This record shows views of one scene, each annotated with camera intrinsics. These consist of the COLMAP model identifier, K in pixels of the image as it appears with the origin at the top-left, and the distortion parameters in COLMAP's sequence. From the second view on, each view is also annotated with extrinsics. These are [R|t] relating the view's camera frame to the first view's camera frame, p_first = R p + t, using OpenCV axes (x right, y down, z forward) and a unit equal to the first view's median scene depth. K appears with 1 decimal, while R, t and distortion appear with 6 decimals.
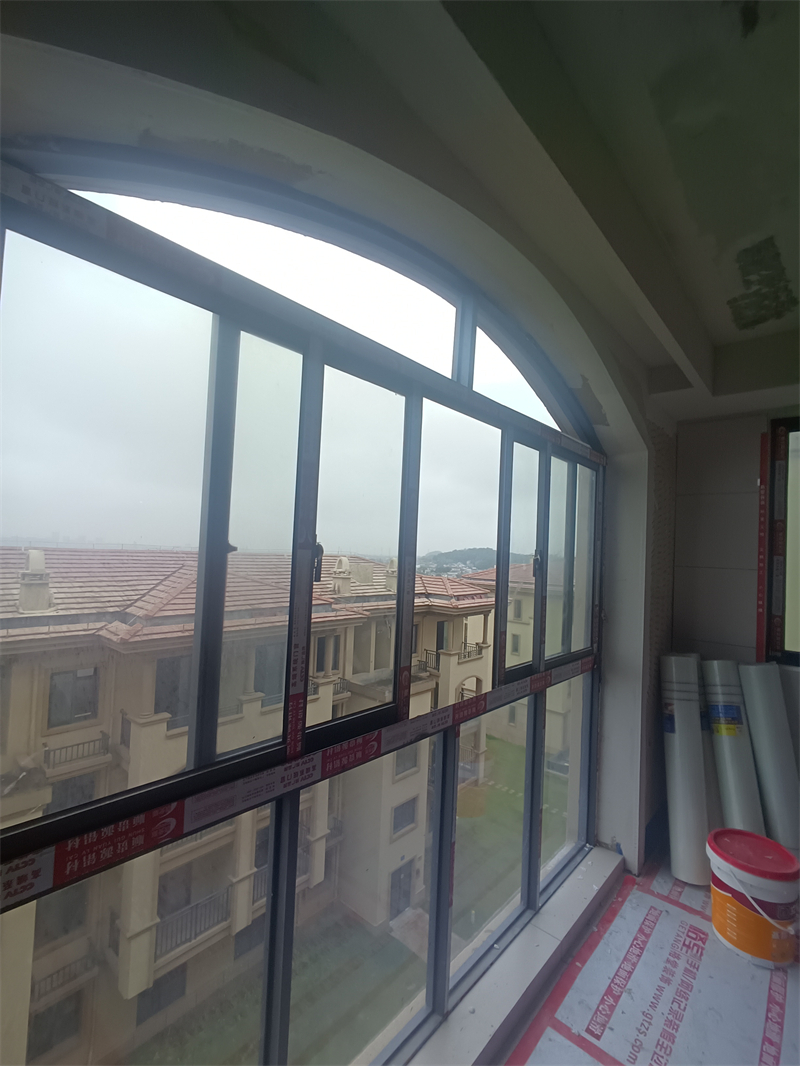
lens RADIAL K [[489.5, 0, 402.7], [0, 489.5, 534.8], [0, 0, 1]] dist [0.003625, 0.002627]
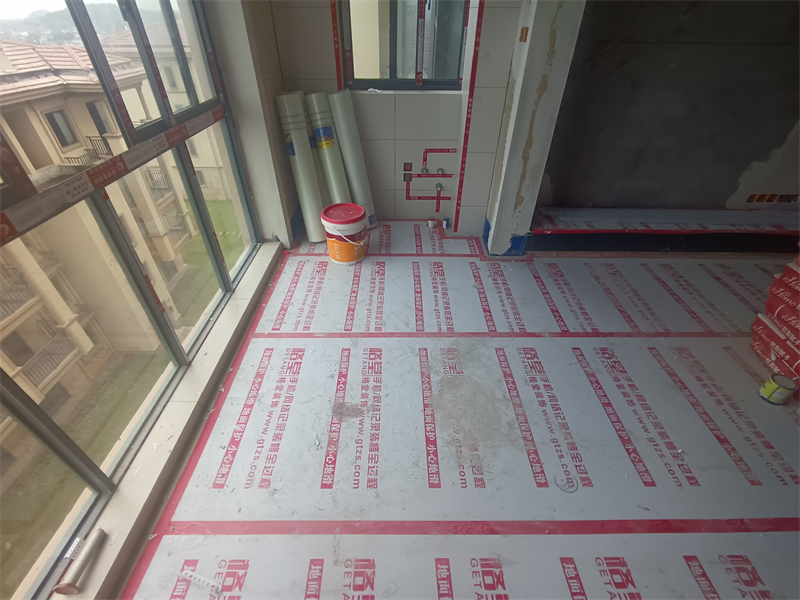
lens RADIAL K [[367.4, 0, 401.6], [0, 367.4, 303.0], [0, 0, 1]] dist [0.003625, 0.002627]
pose [[0.762549, -0.427049, 0.485951, 0.090511], [0.010483, 0.759222, 0.650748, 0.039551], [-0.646846, -0.491133, 0.583420, -0.039102]]
